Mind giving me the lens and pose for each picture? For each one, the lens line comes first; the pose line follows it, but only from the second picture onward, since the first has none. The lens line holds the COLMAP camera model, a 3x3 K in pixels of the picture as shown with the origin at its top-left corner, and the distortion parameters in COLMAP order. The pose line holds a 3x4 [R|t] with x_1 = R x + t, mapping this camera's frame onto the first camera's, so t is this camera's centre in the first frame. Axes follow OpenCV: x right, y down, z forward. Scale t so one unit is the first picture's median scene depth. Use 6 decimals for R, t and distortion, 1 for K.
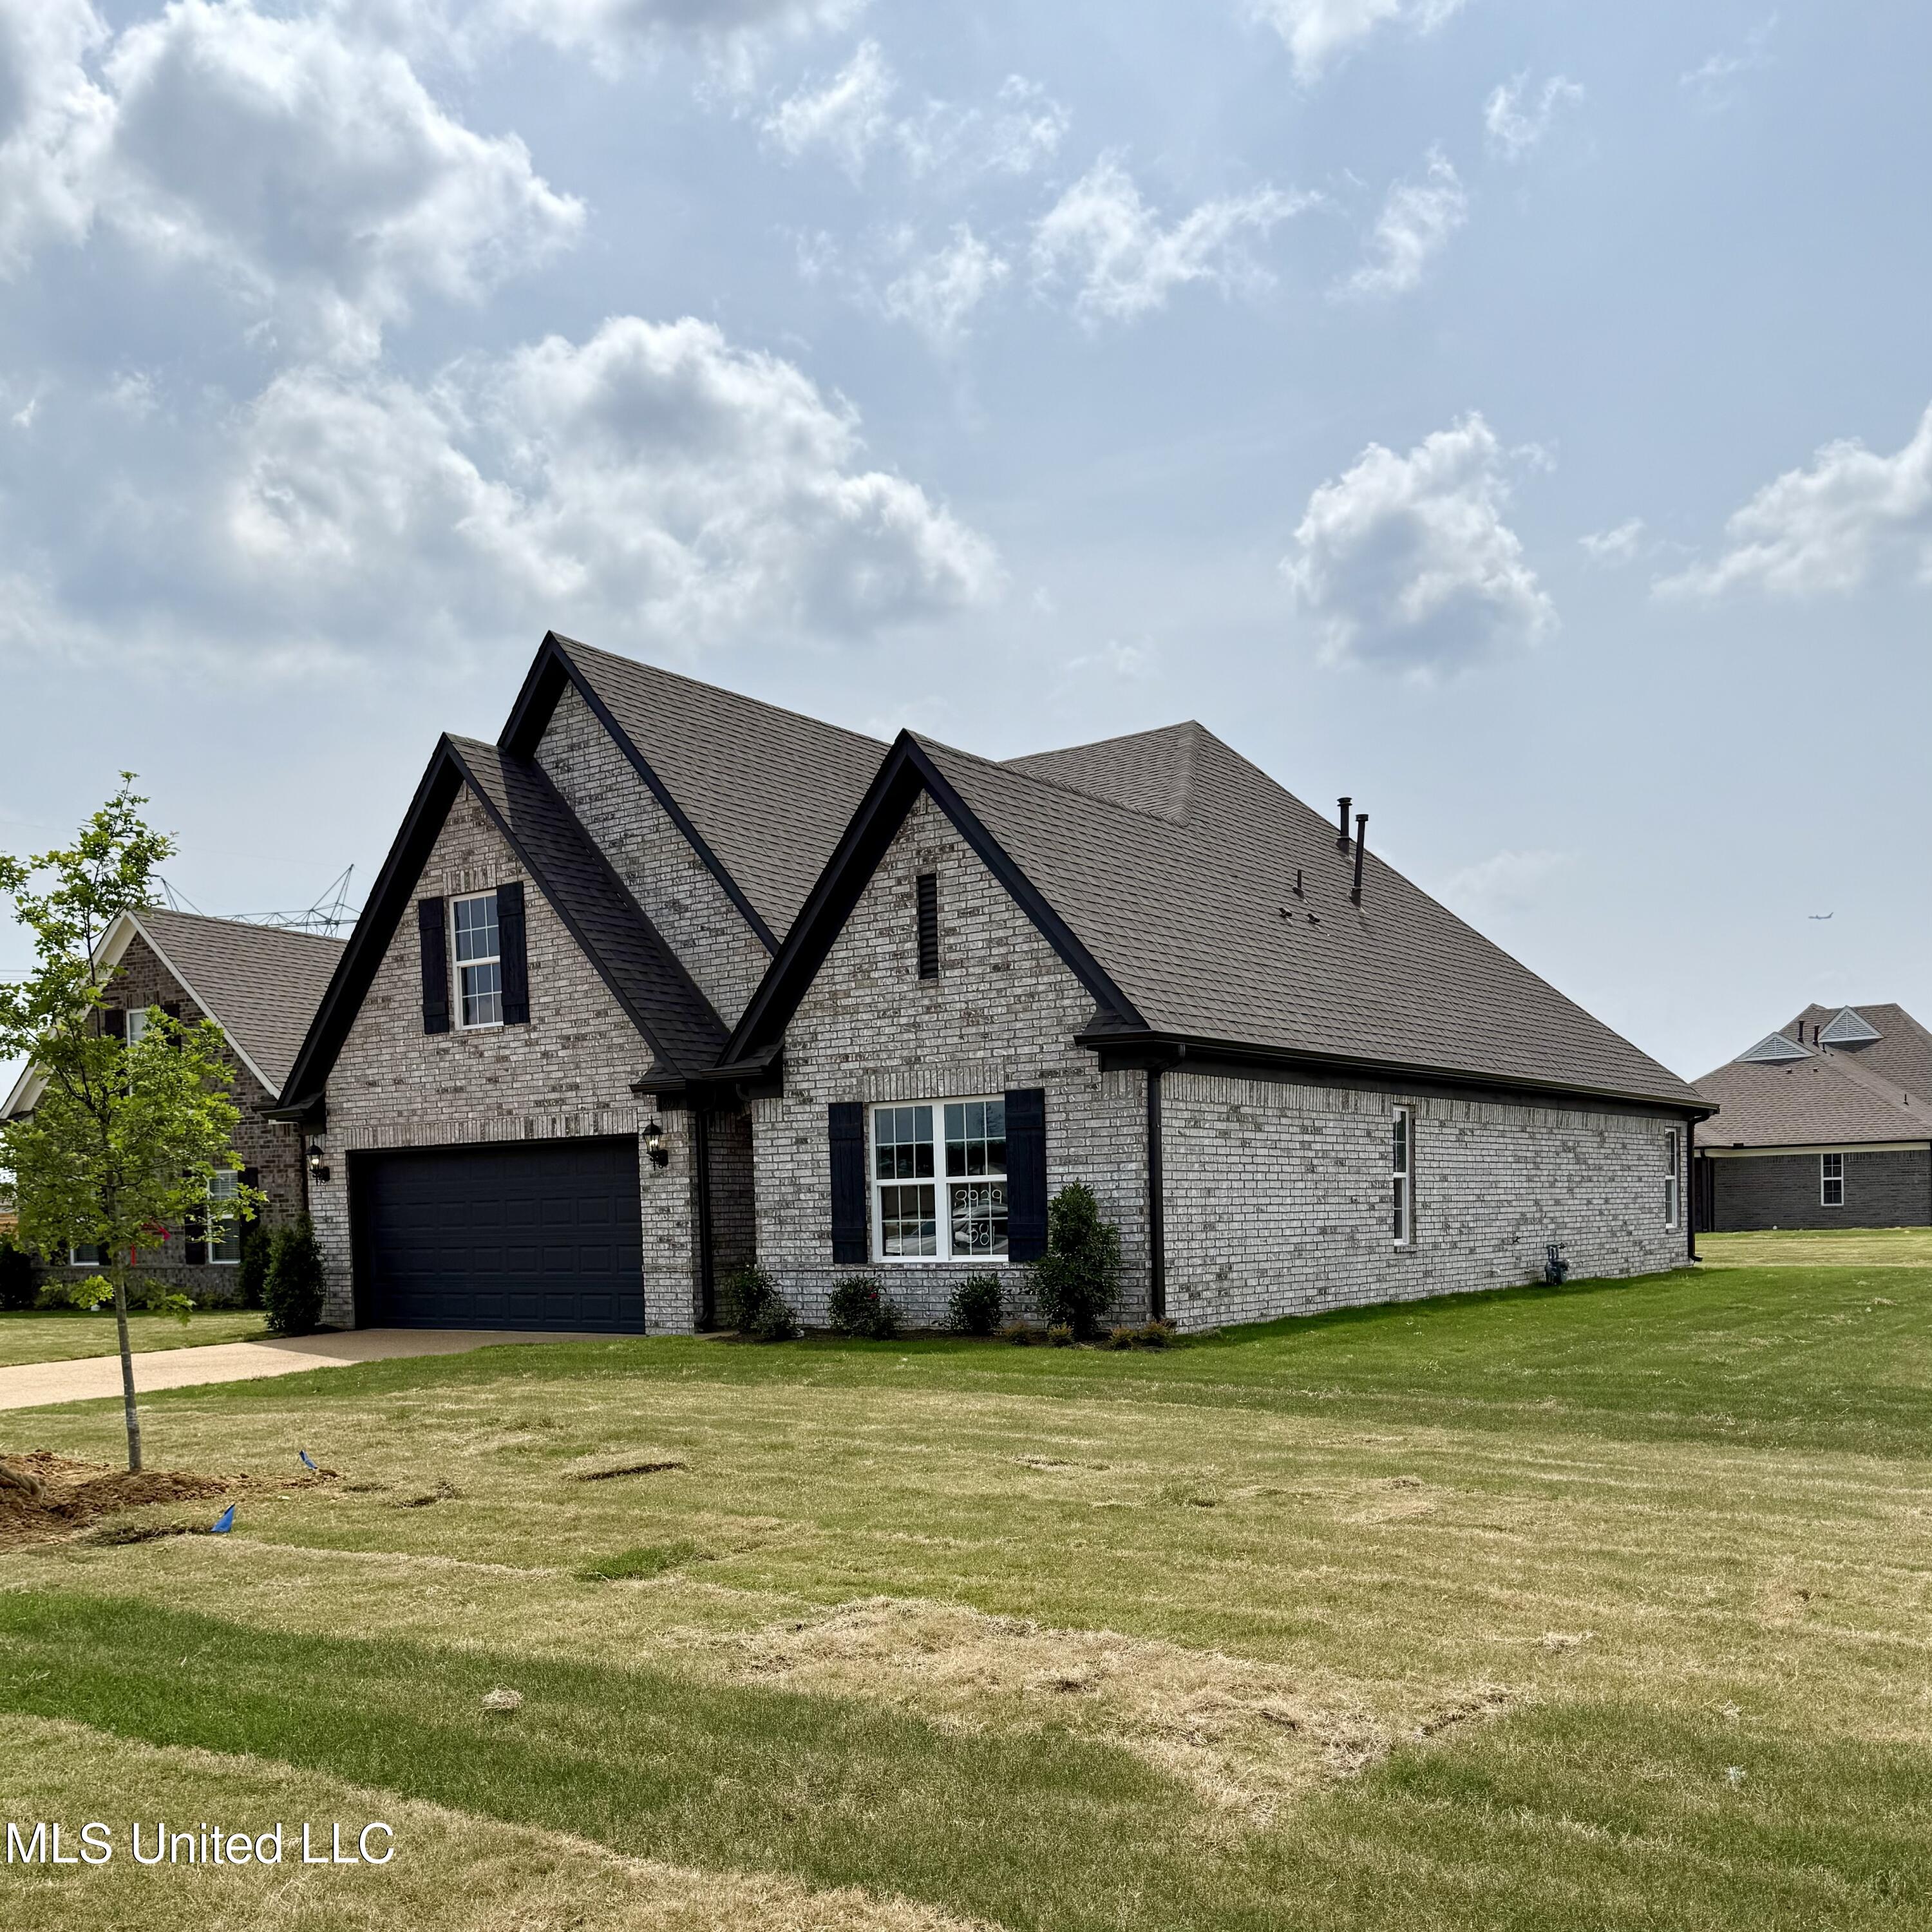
lens RADIAL K [[1811.0, 0, 1019.9], [0, 1811.0, 1275.0], [0, 0, 1]] dist [0.043683, 0.000000]
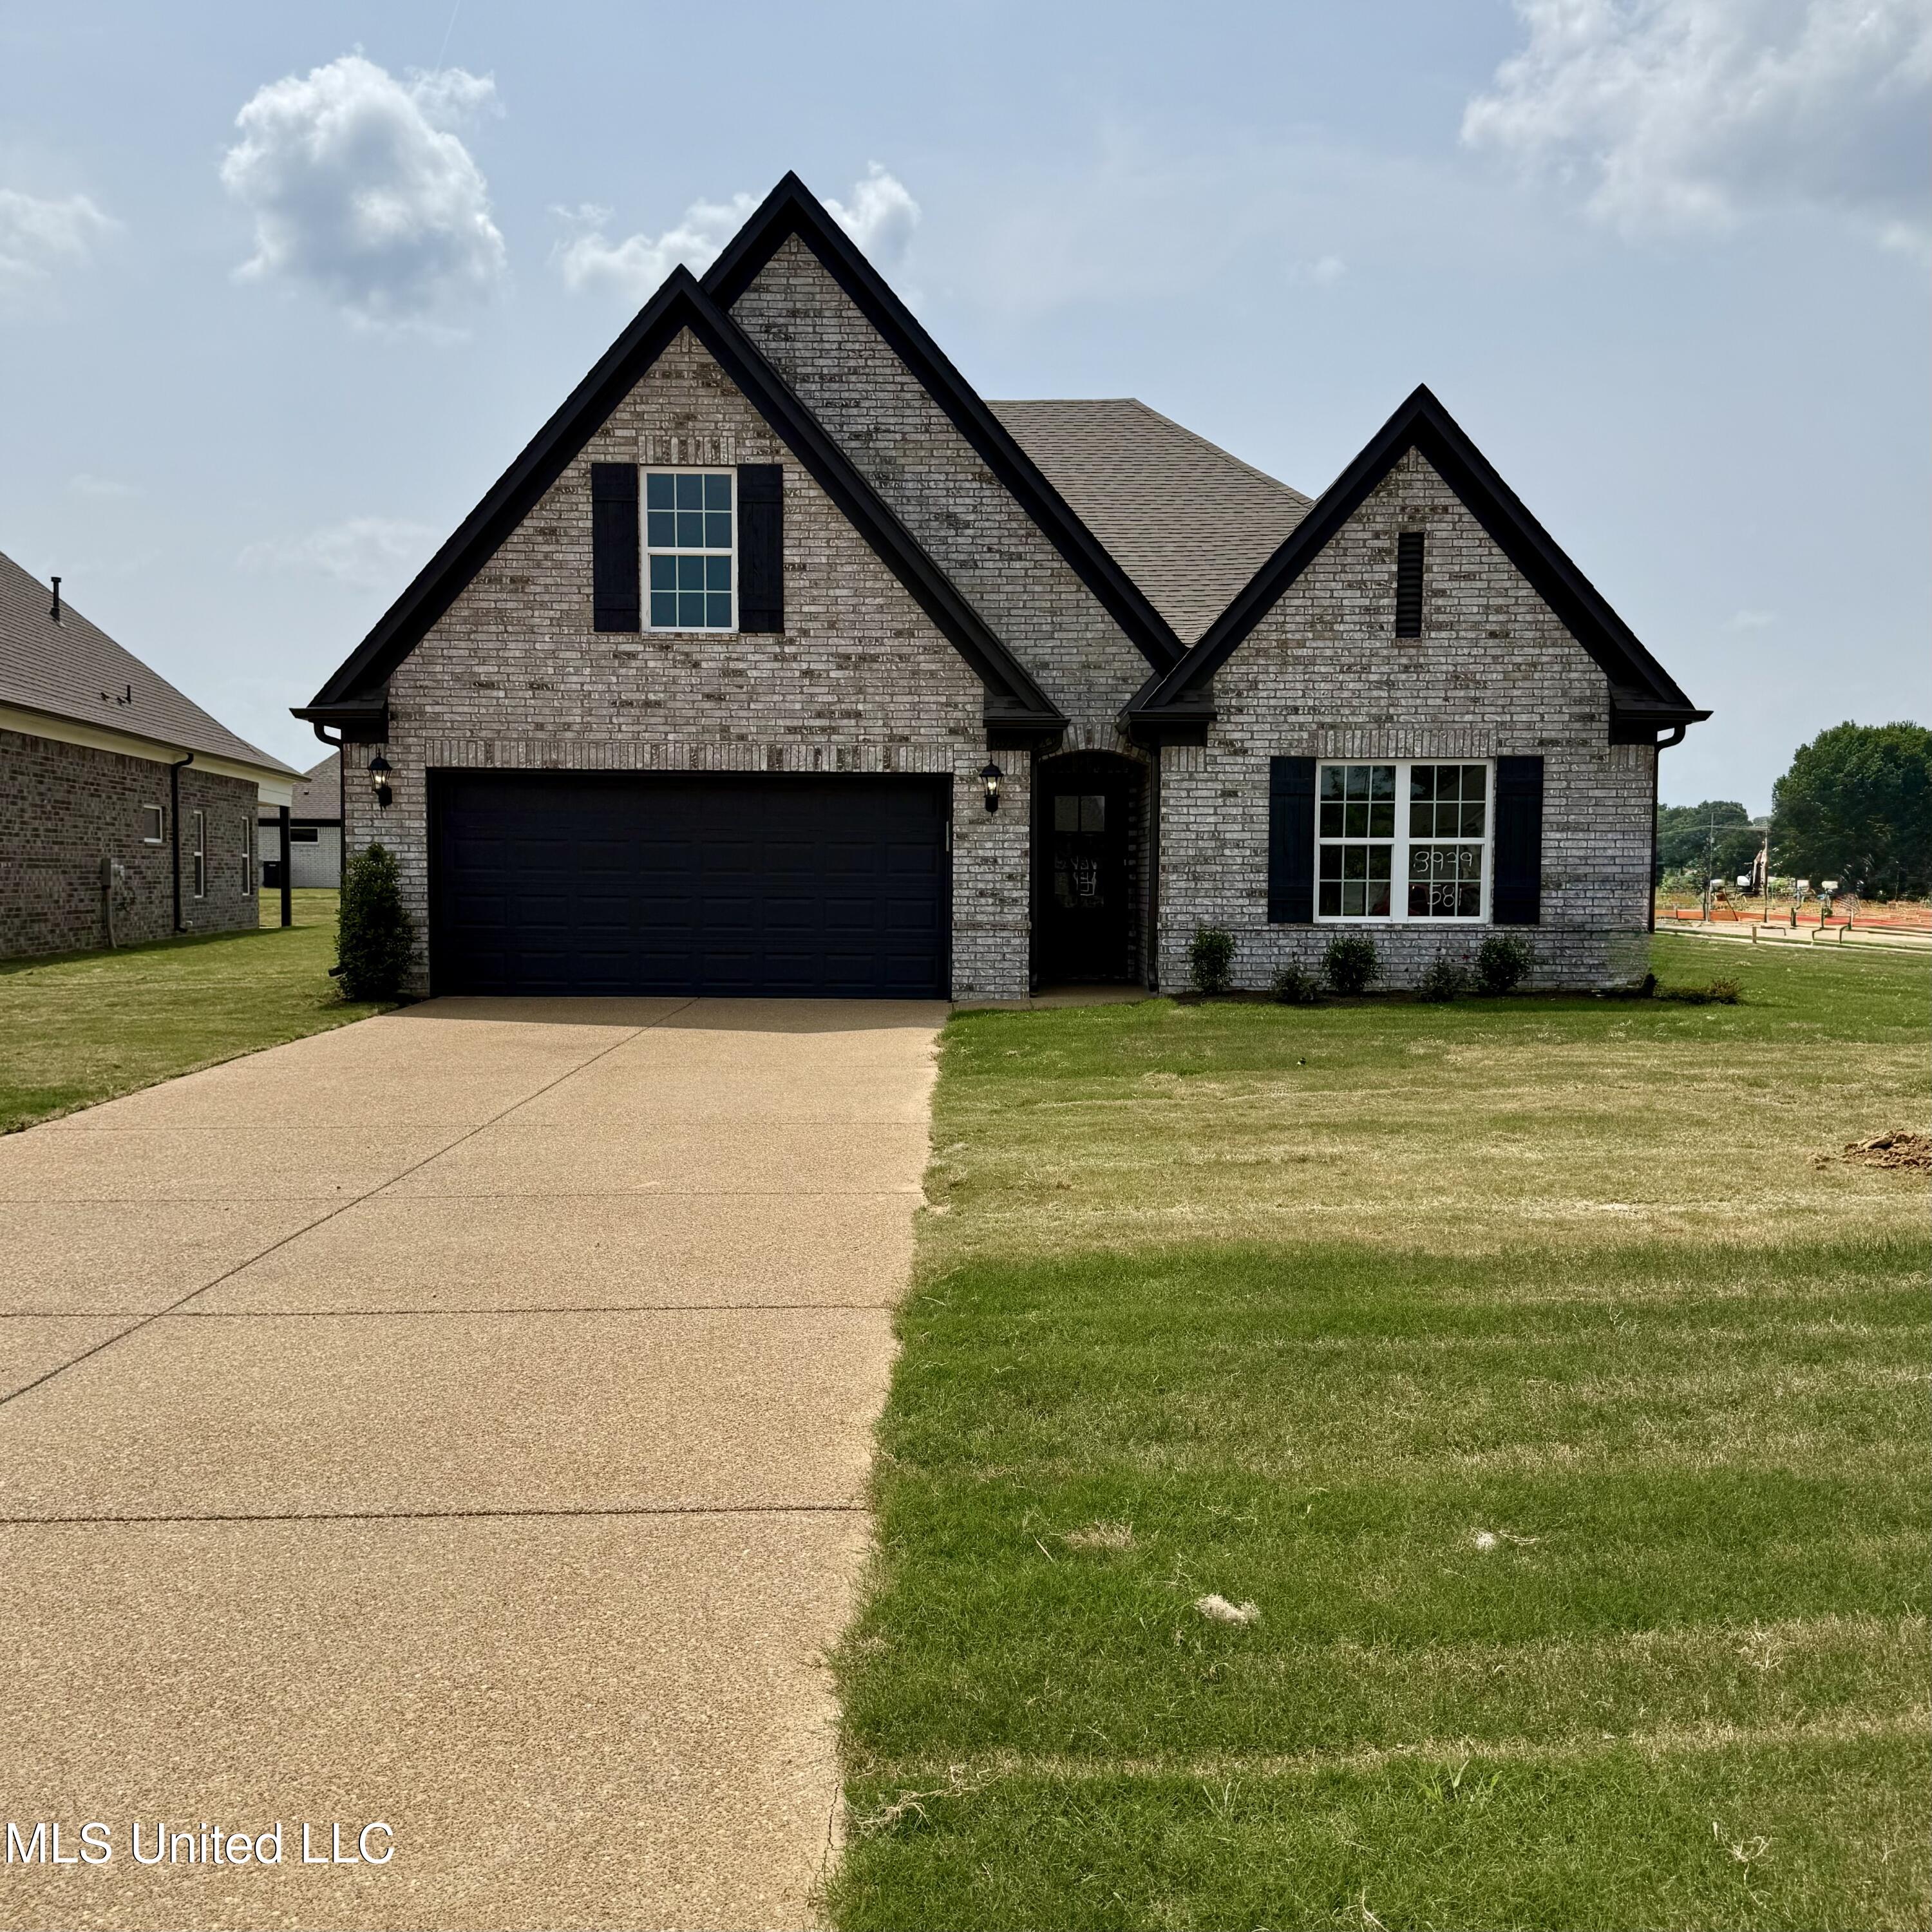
lens RADIAL K [[1811.0, 0, 952.5], [0, 1811.0, 1010.1], [0, 0, 1]] dist [0.043683, 0.000000]
pose [[0.840522, -0.002855, 0.541771, -0.704402], [-0.010106, 0.999730, 0.020947, 0.019892], [-0.541684, -0.023082, 0.840265, 0.255702]]
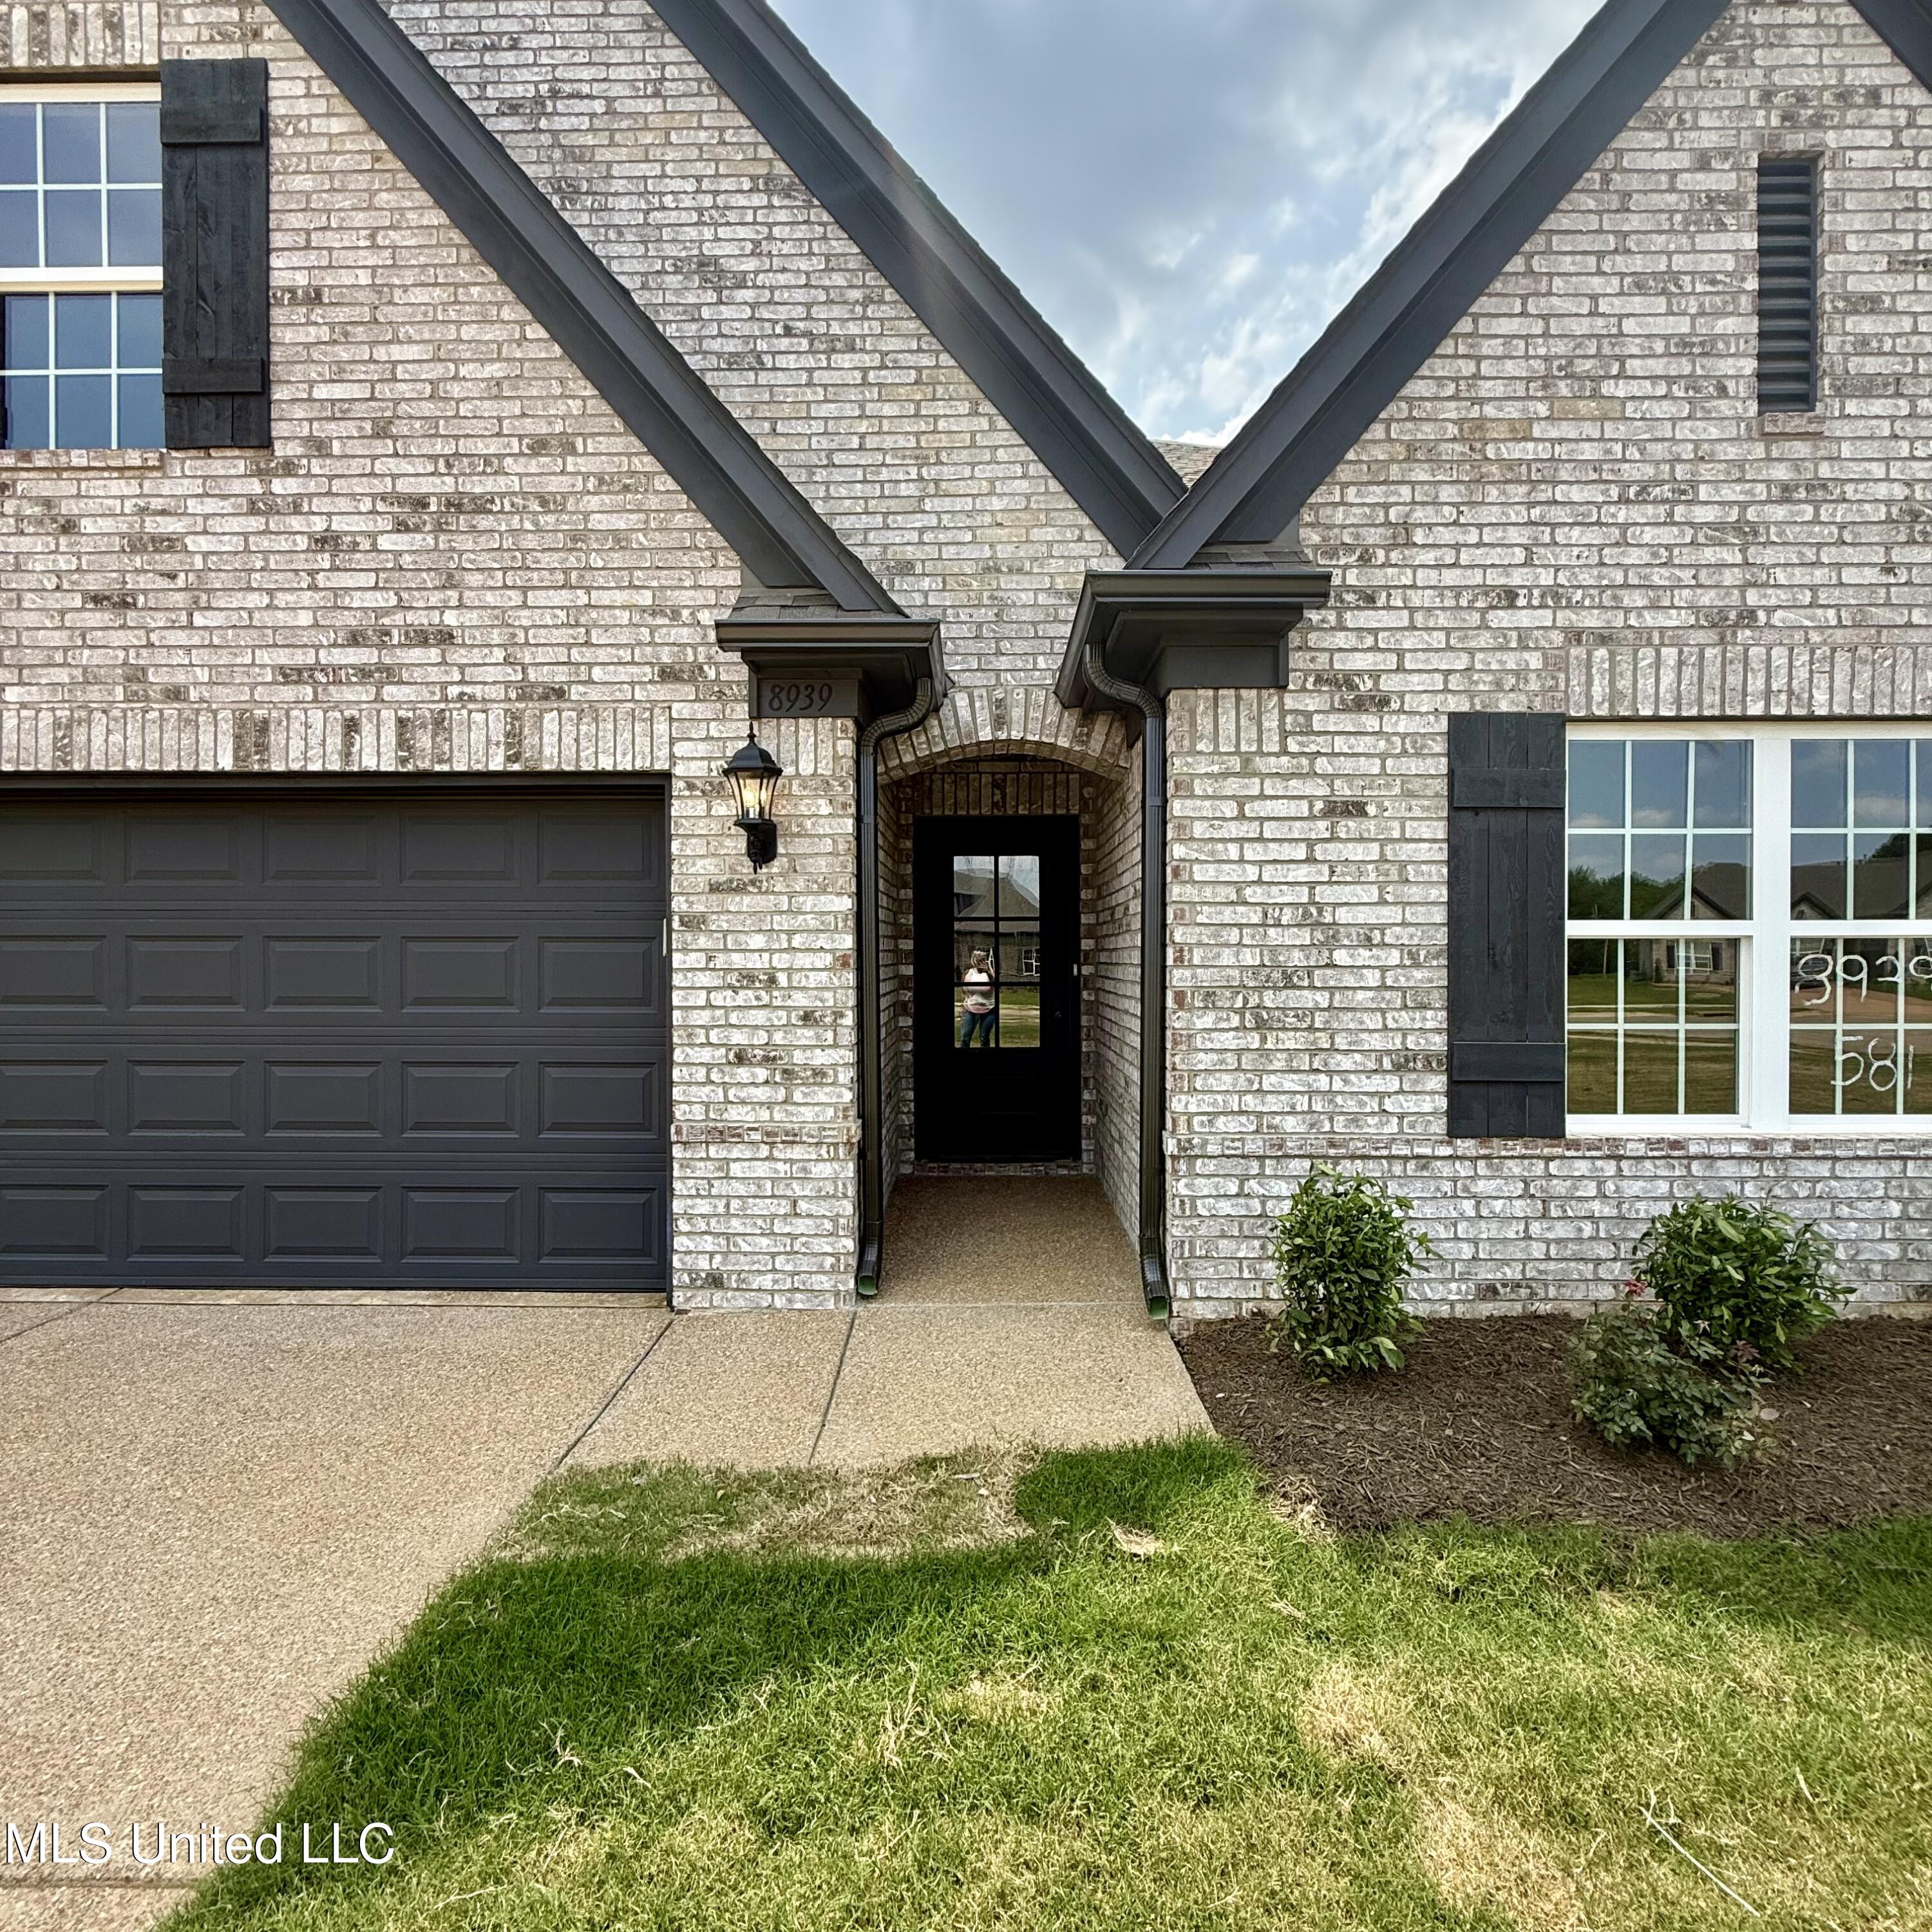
lens RADIAL K [[1020.5, 0, 977.6], [0, 1020.5, 956.9], [0, 0, 1]] dist [-0.006040, 0.003337]
pose [[0.835503, 0.025281, 0.548904, -0.276920], [-0.002632, 0.999114, -0.042010, -0.031828], [-0.549480, 0.033655, 0.834829, 0.804297]]
